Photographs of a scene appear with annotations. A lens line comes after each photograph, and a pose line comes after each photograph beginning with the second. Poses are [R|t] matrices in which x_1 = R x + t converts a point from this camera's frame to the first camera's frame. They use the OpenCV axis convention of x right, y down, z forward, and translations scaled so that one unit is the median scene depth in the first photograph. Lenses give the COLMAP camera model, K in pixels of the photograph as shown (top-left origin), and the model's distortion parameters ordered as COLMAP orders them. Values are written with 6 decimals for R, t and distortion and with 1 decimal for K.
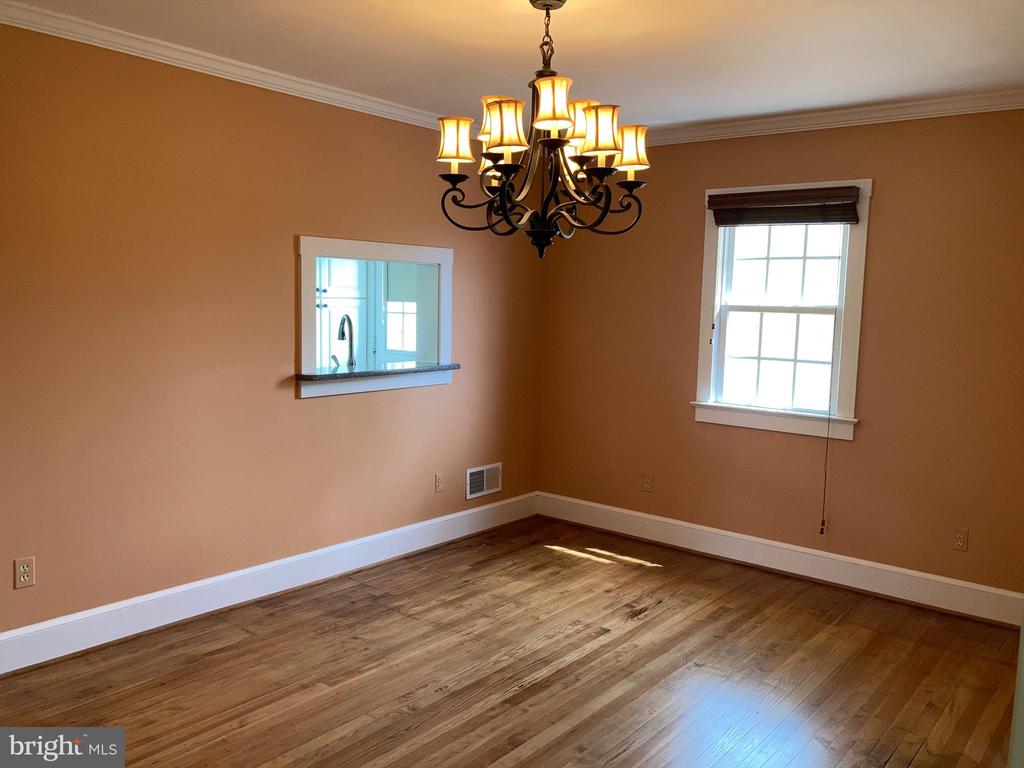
lens RADIAL K [[853.7, 0, 510.7], [0, 853.7, 381.2], [0, 0, 1]] dist [0.083719, -0.044297]
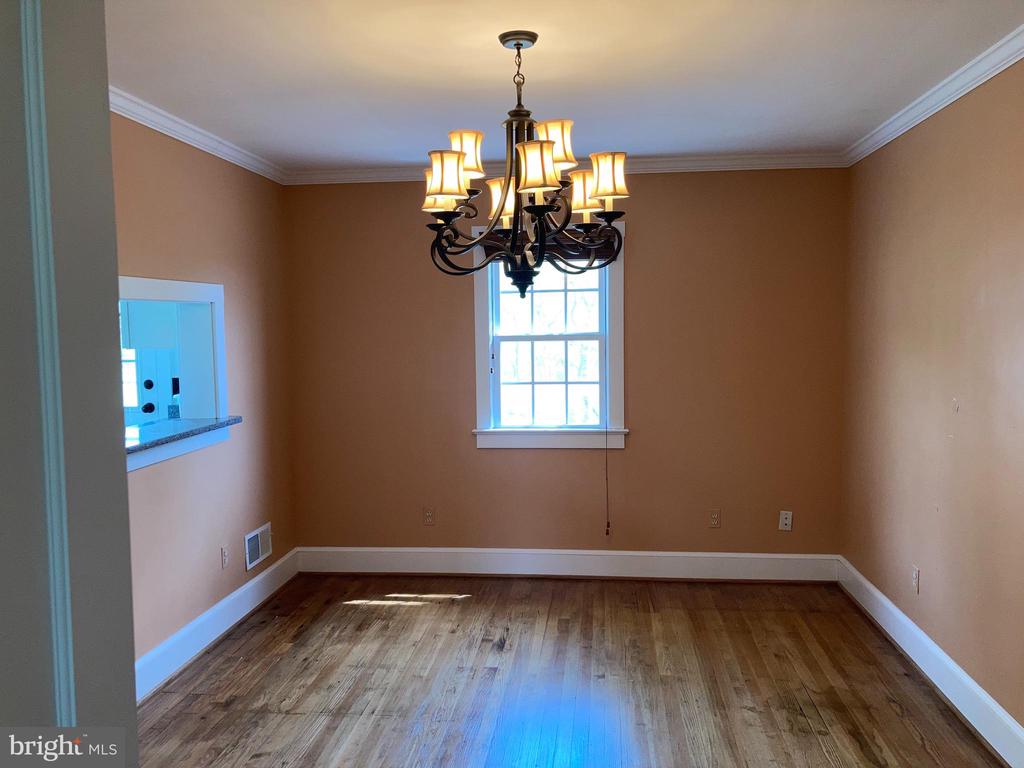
lens RADIAL K [[853.7, 0, 512.0], [0, 853.7, 382.8], [0, 0, 1]] dist [0.083719, -0.044297]
pose [[0.846463, -0.079315, 0.526506, -0.314202], [0.094925, 0.995481, -0.002649, -0.028345], [-0.523917, 0.052221, 0.850167, 0.111667]]
